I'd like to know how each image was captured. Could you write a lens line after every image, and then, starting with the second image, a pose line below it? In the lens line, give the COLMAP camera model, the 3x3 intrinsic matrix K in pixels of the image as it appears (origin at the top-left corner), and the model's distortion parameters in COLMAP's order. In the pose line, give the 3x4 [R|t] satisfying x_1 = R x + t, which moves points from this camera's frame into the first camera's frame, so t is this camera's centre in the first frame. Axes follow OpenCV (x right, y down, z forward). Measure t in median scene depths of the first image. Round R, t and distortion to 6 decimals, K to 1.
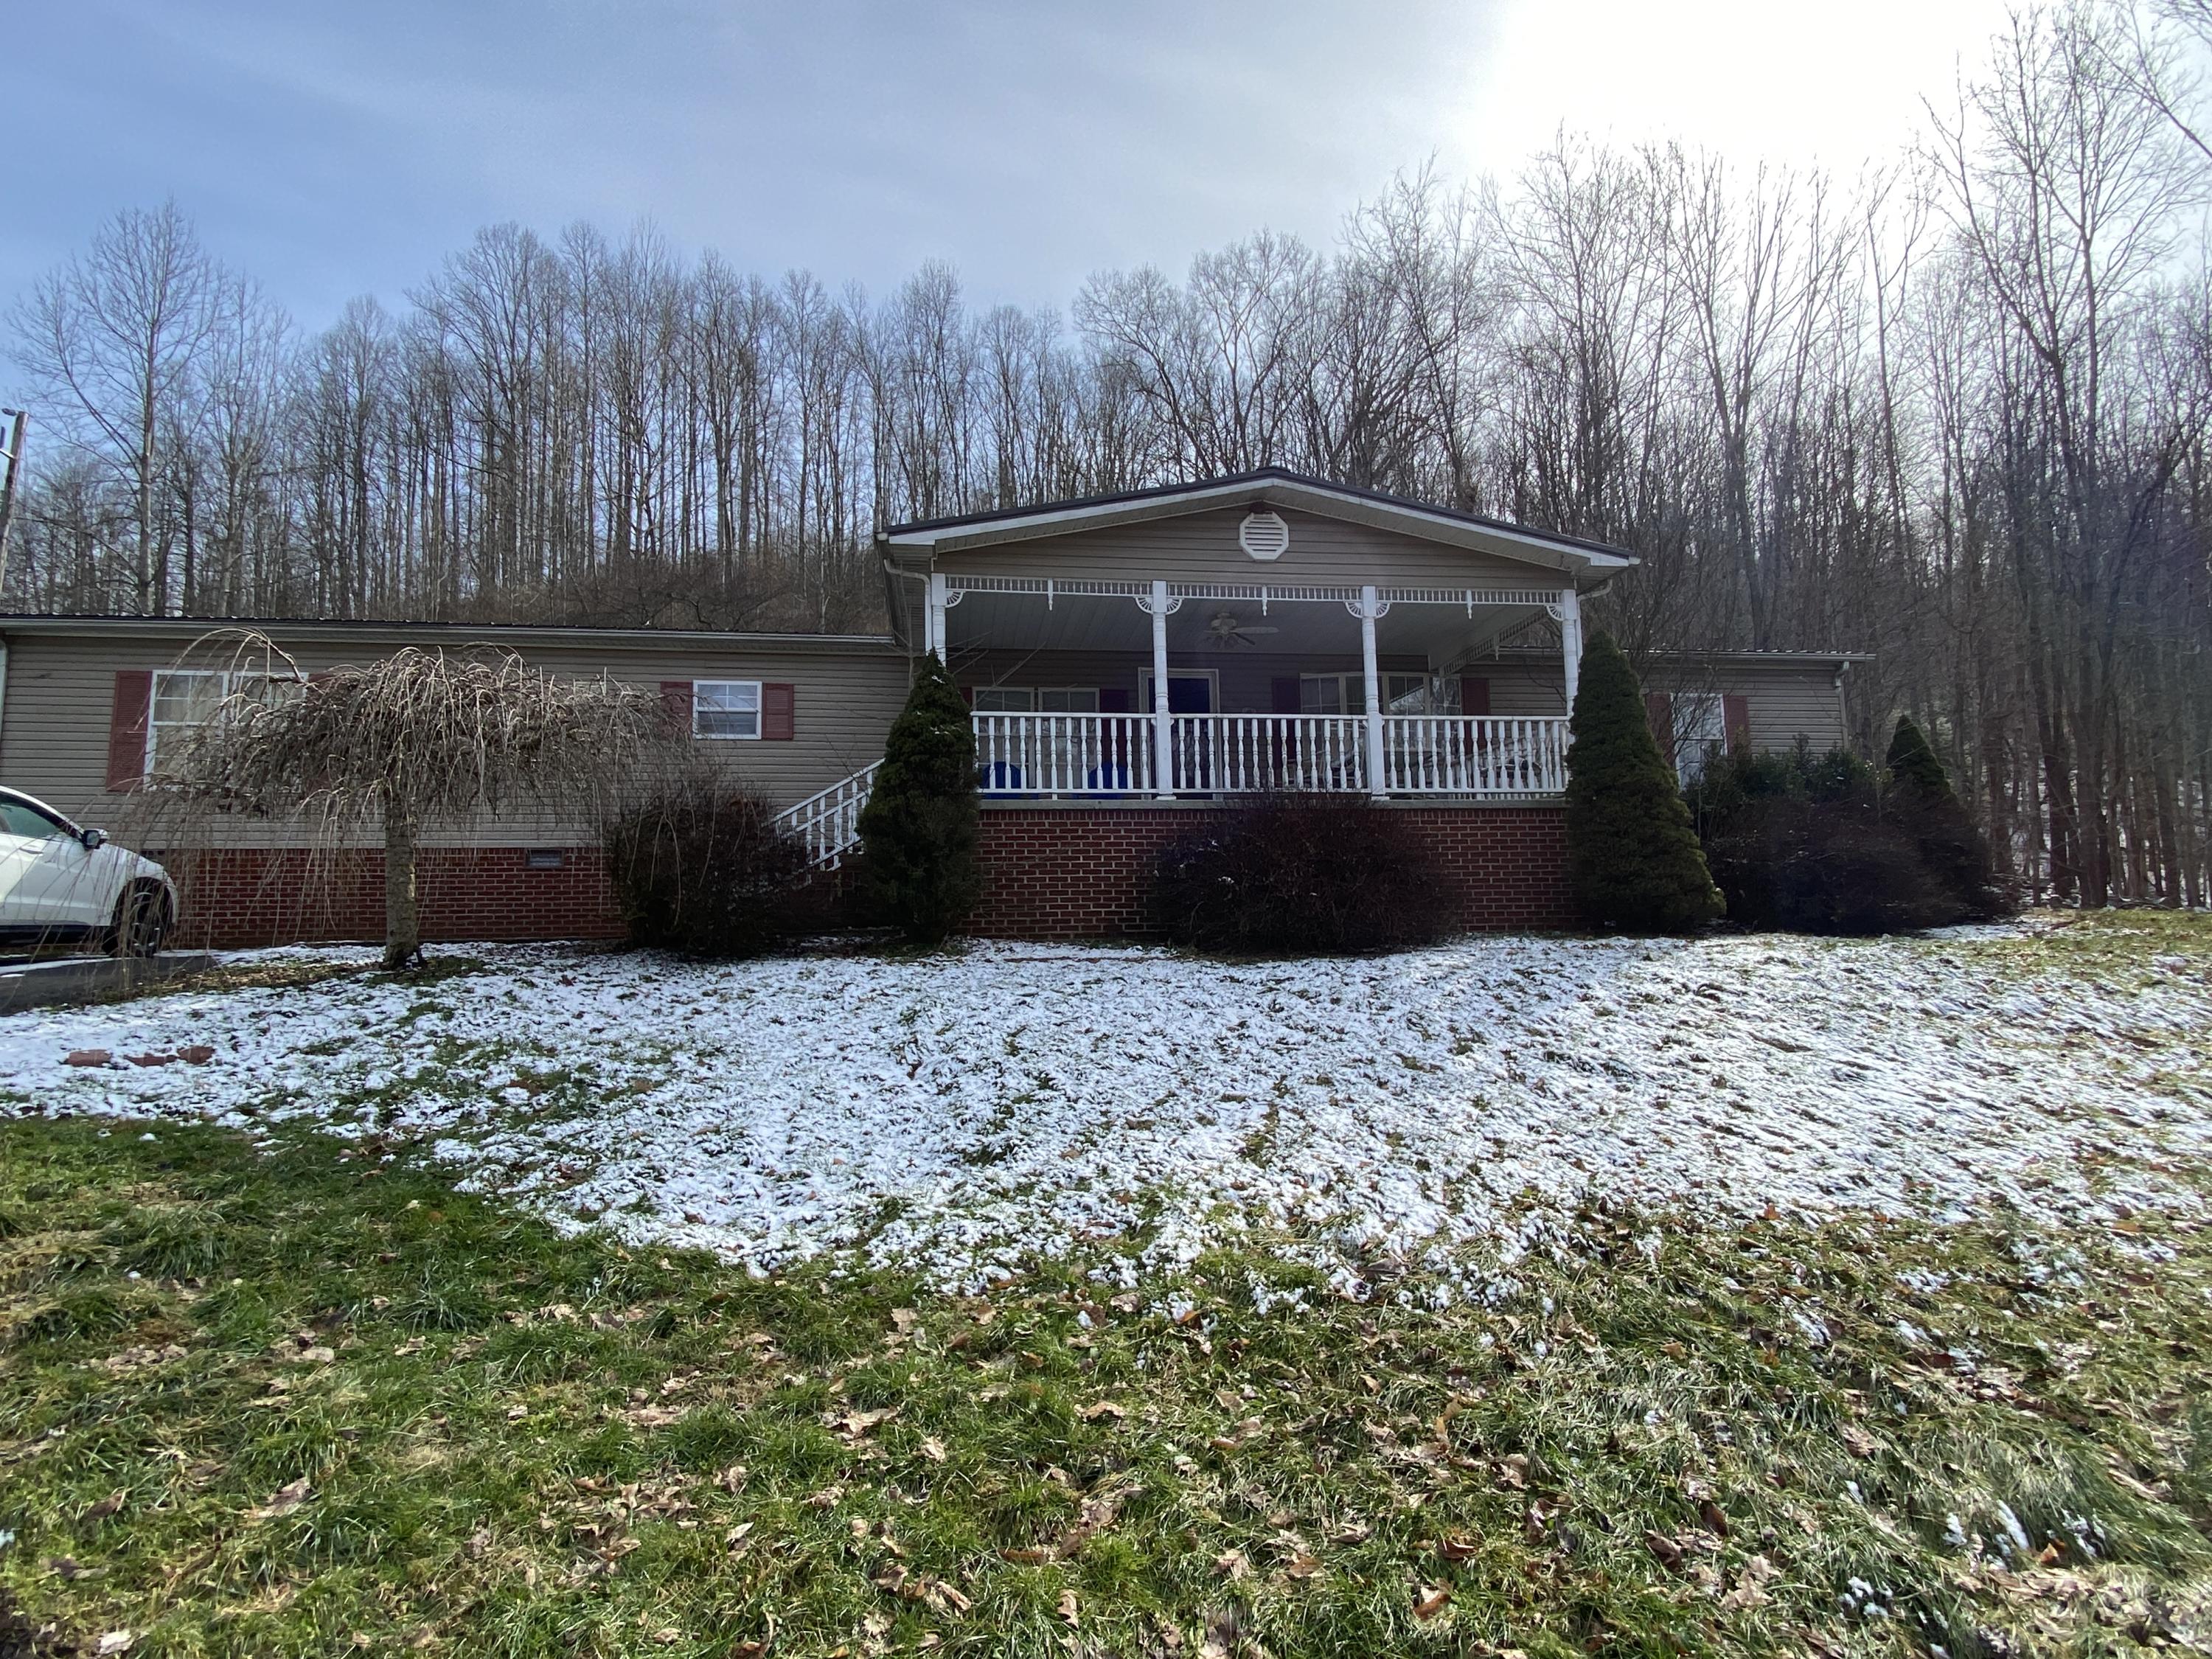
lens RADIAL K [[1119.1, 0, 1106.0], [0, 1119.1, 829.5], [0, 0, 1]] dist [0.017018, -0.024570]
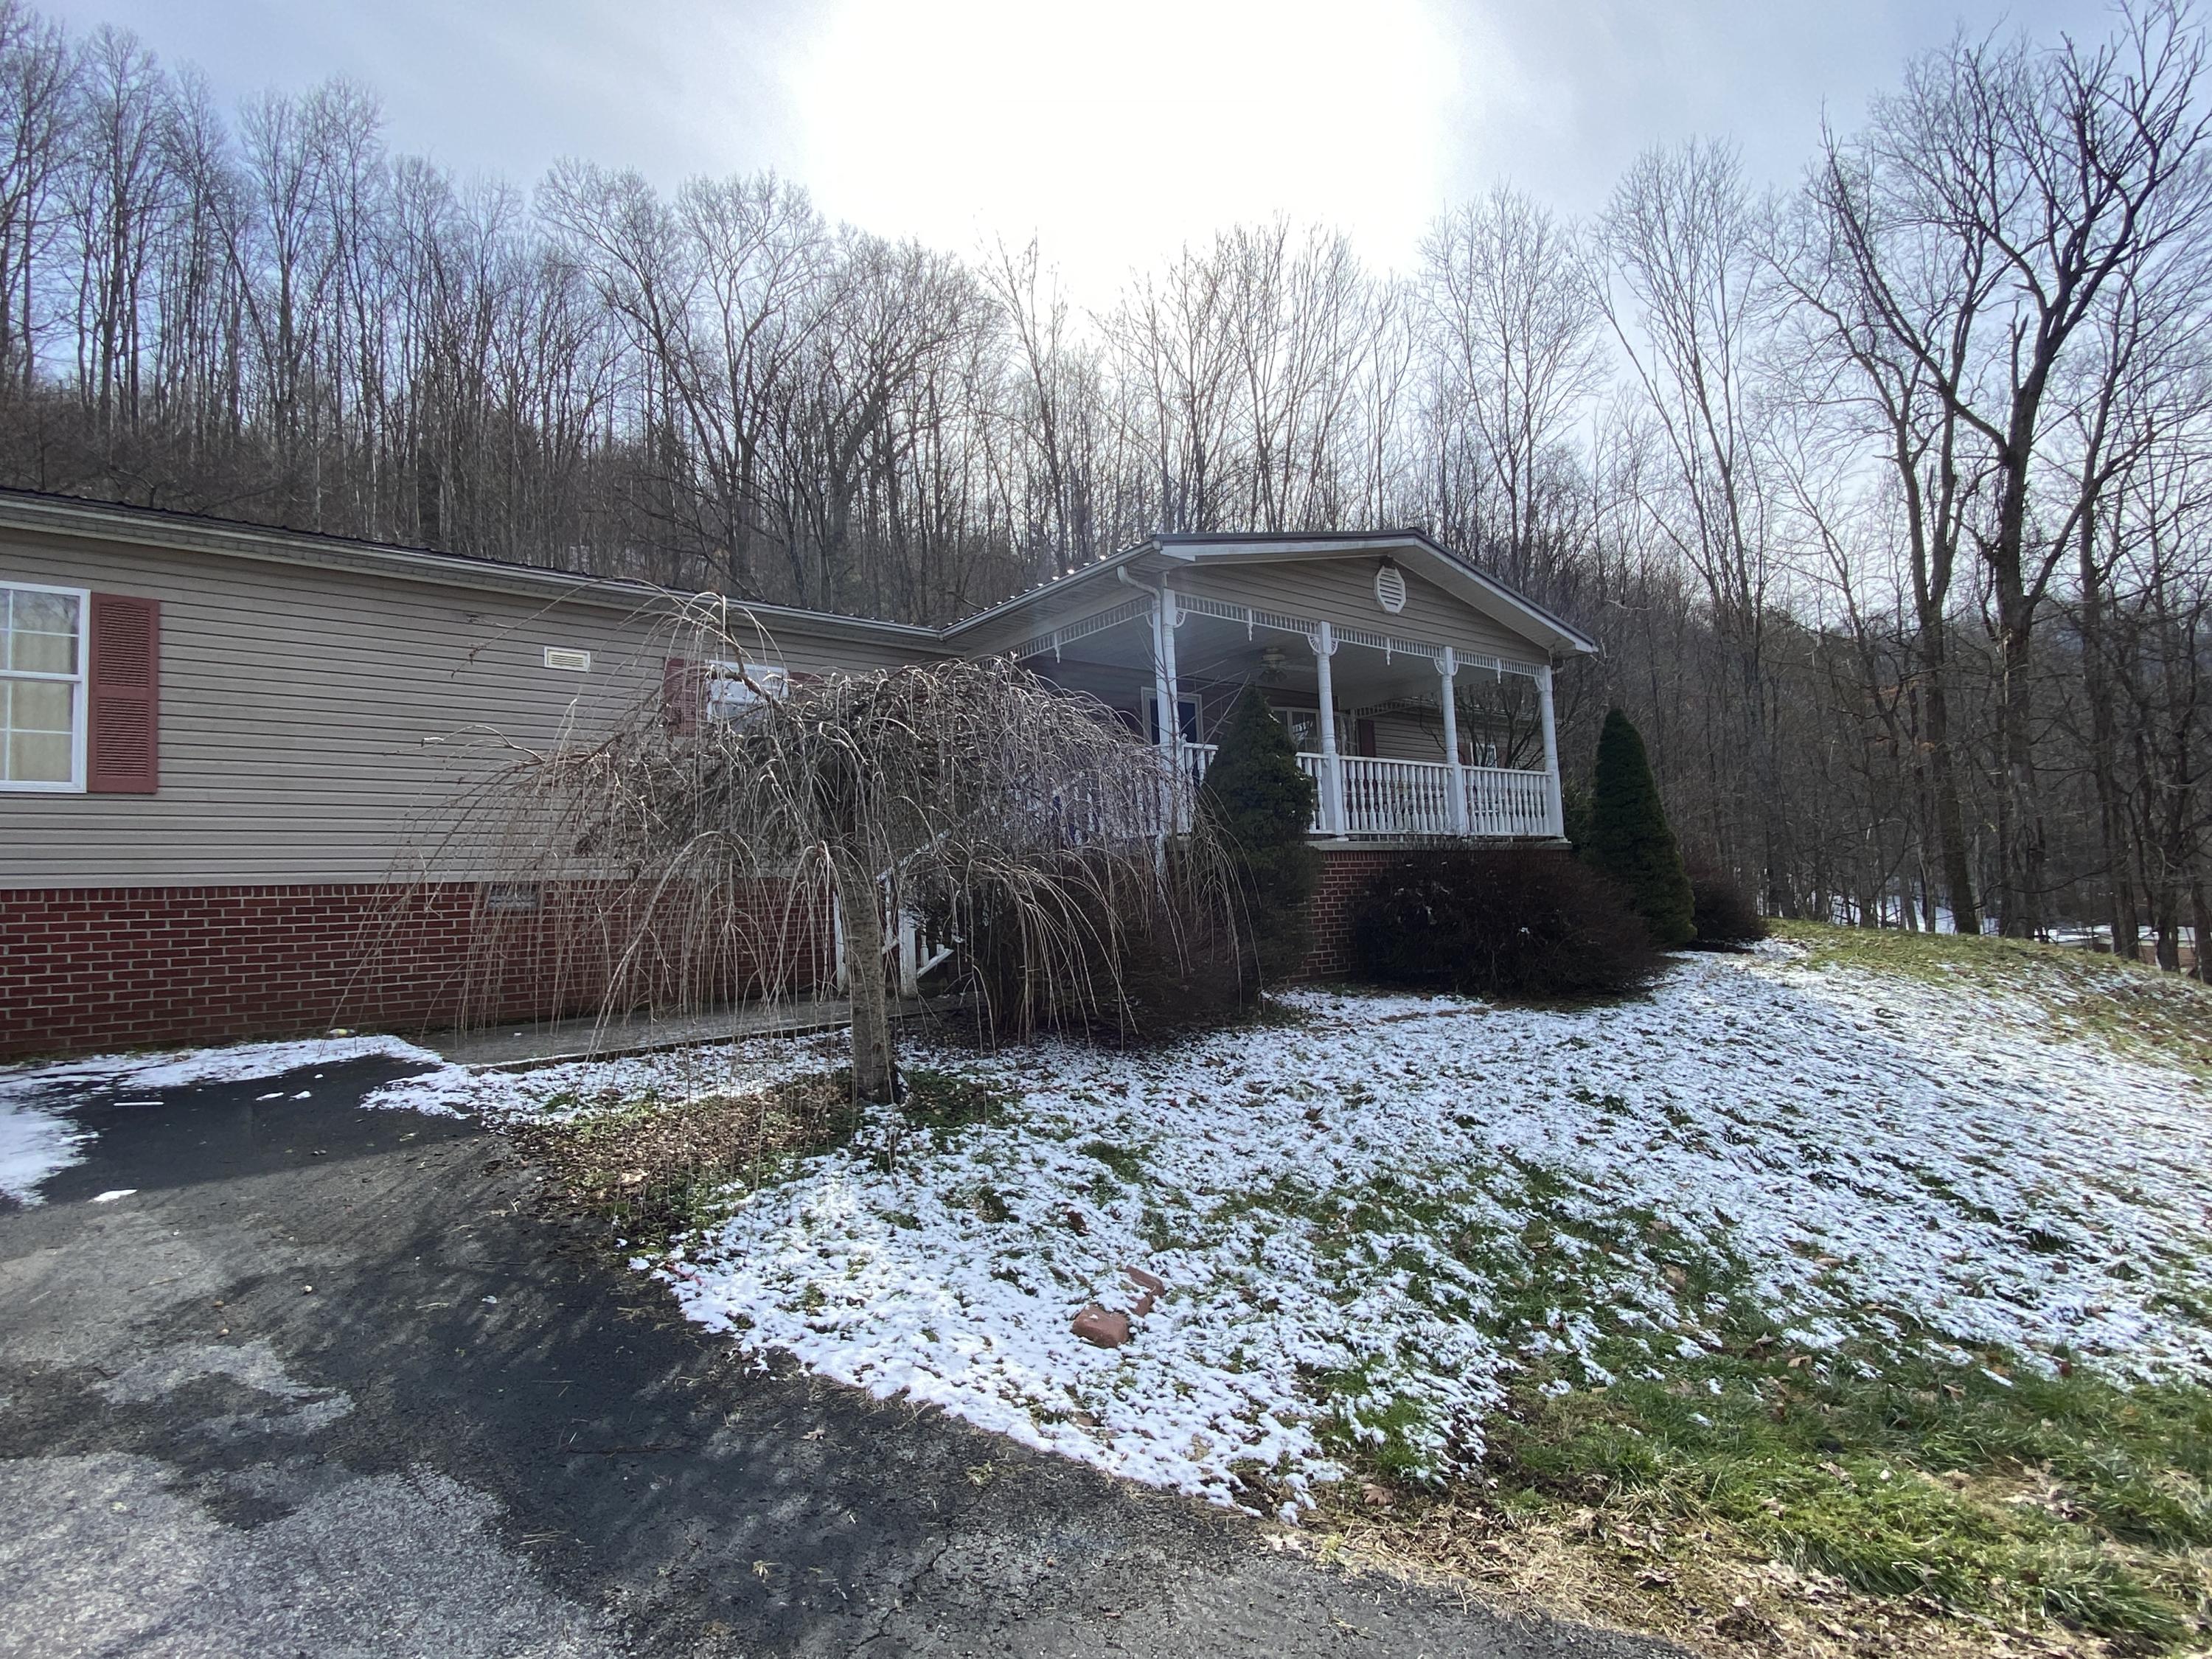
lens RADIAL K [[1119.1, 0, 1106.0], [0, 1119.1, 829.5], [0, 0, 1]] dist [0.017018, -0.024570]
pose [[0.837045, 0.017678, 0.546849, -0.644640], [-0.028900, 0.999511, 0.011925, -0.040371], [-0.546371, -0.025786, 0.837146, 0.255548]]
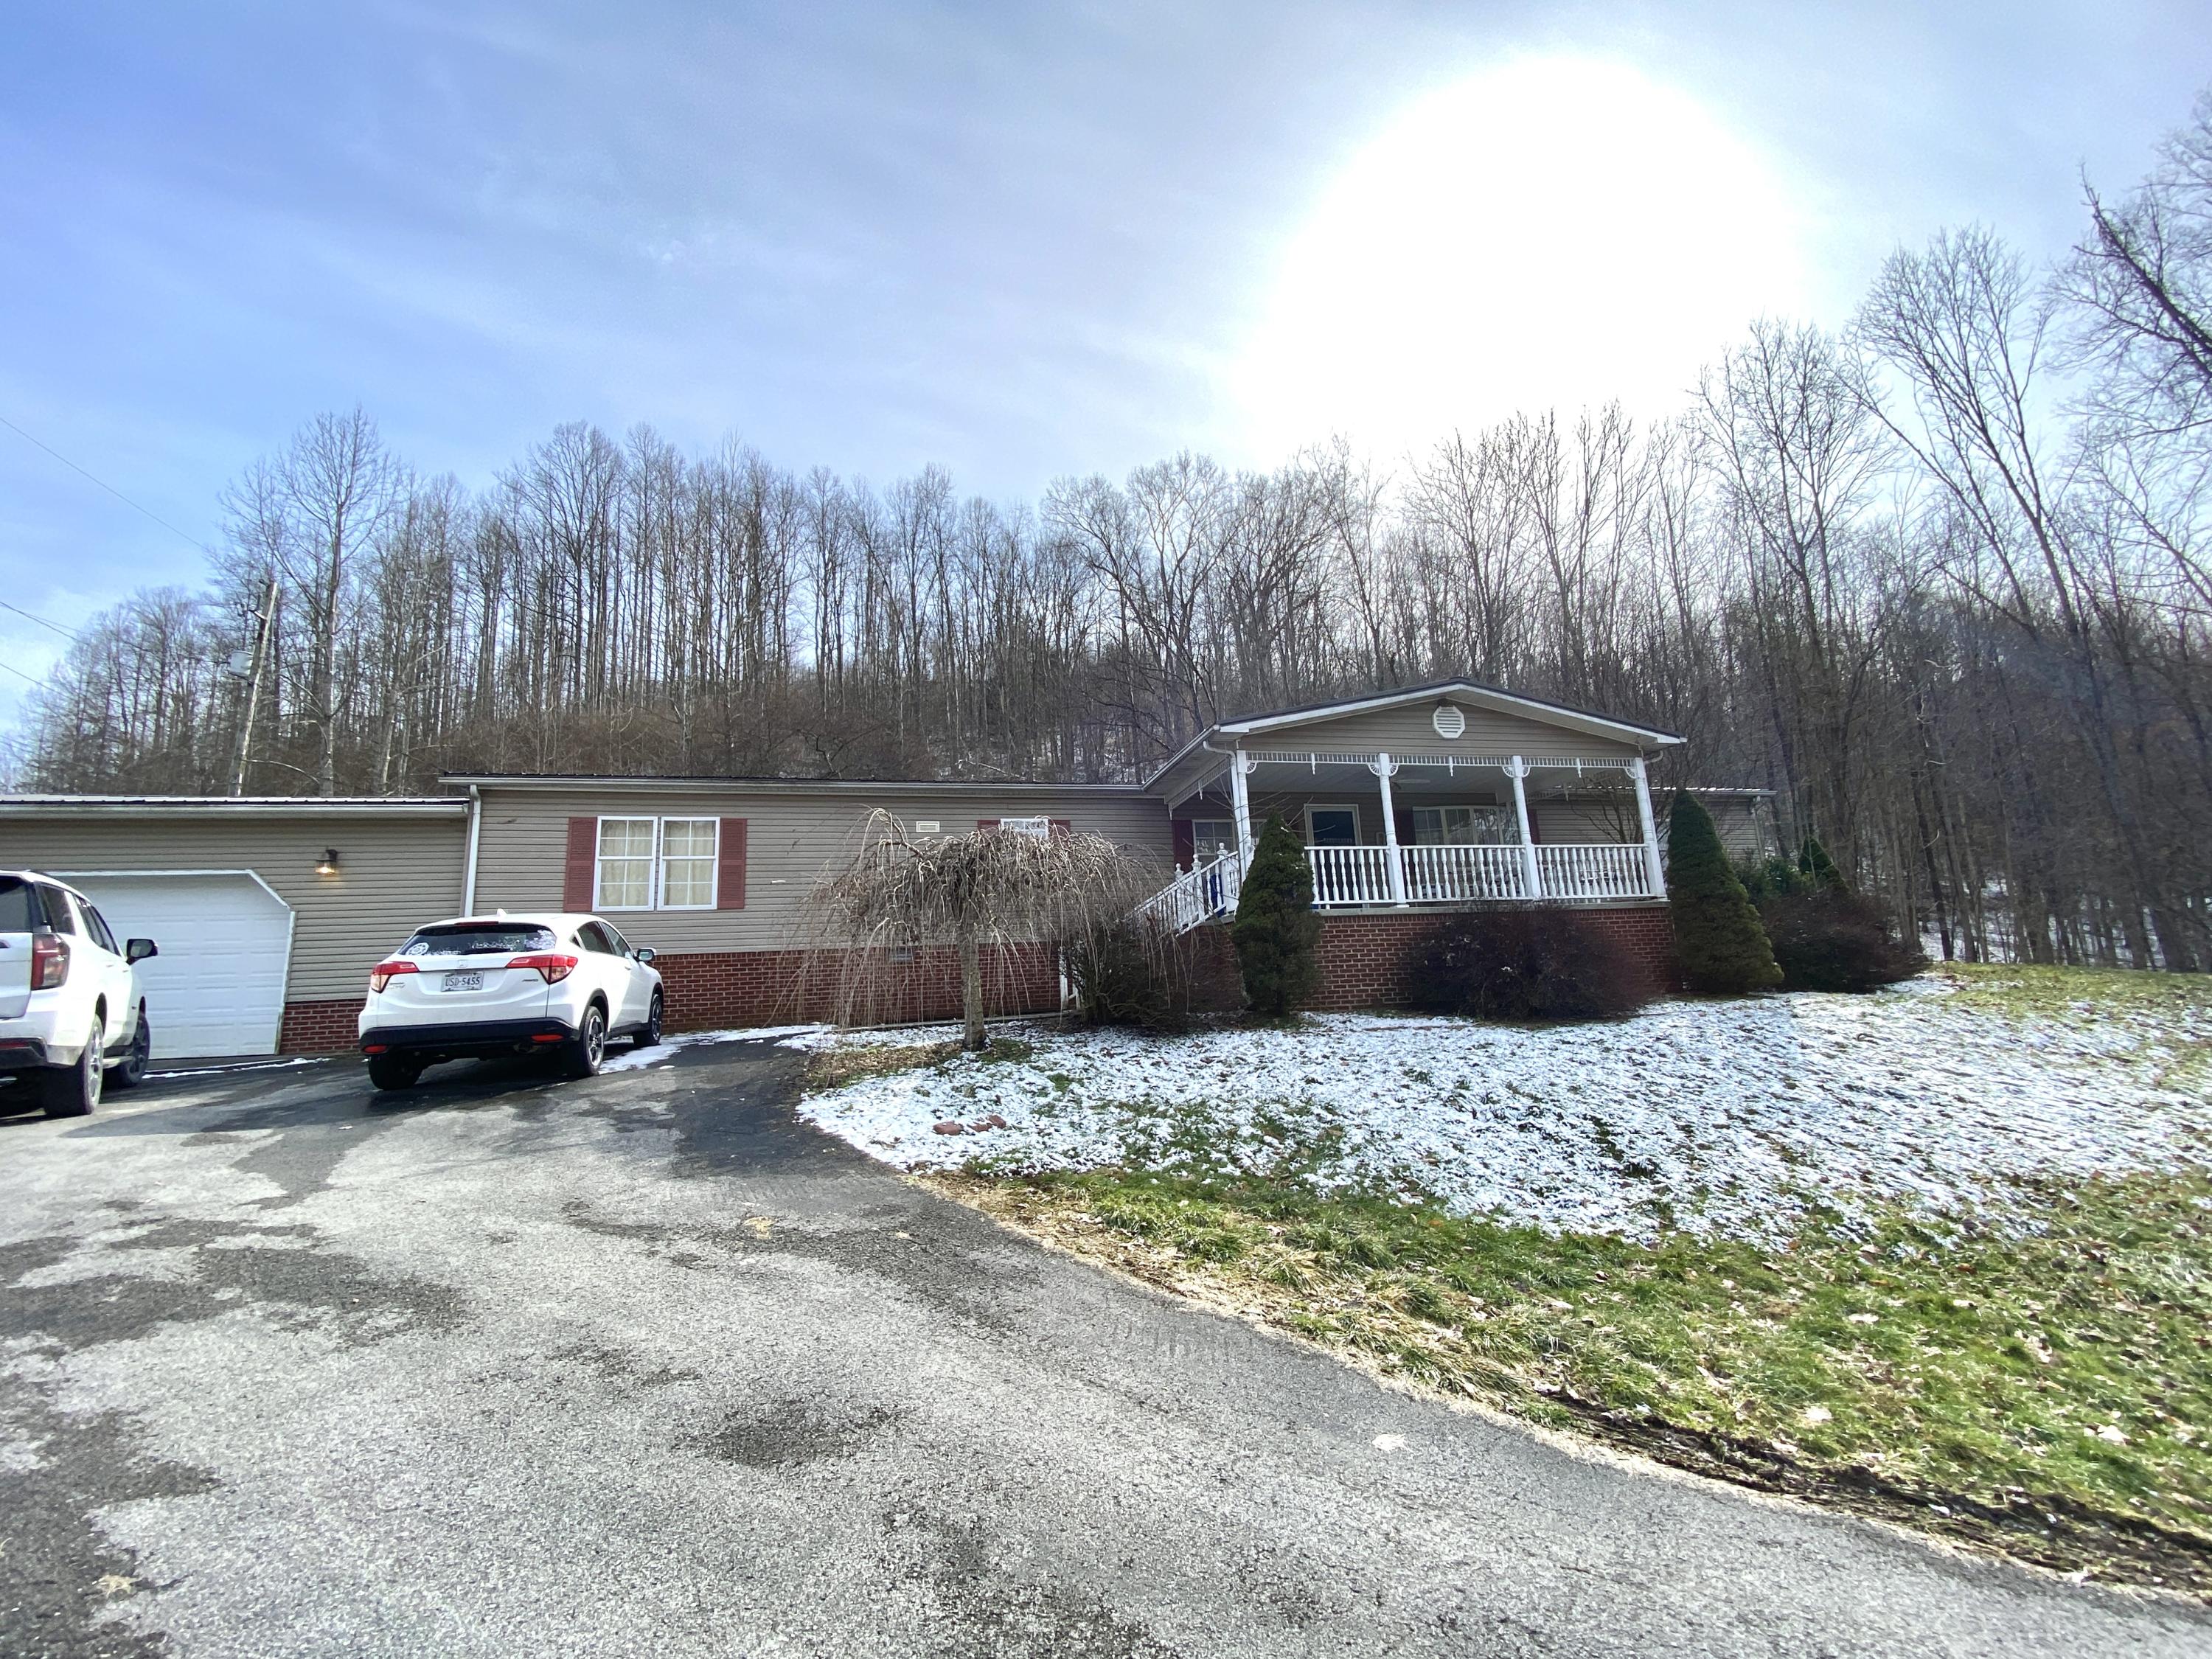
lens RADIAL K [[907.8, 0, 1106.0], [0, 907.8, 829.5], [0, 0, 1]] dist [-0.003613, -0.000361]
pose [[0.992832, -0.008511, 0.119213, -0.430376], [0.017706, 0.996929, -0.076285, -0.041405], [-0.118197, 0.077849, 0.989934, -0.091249]]
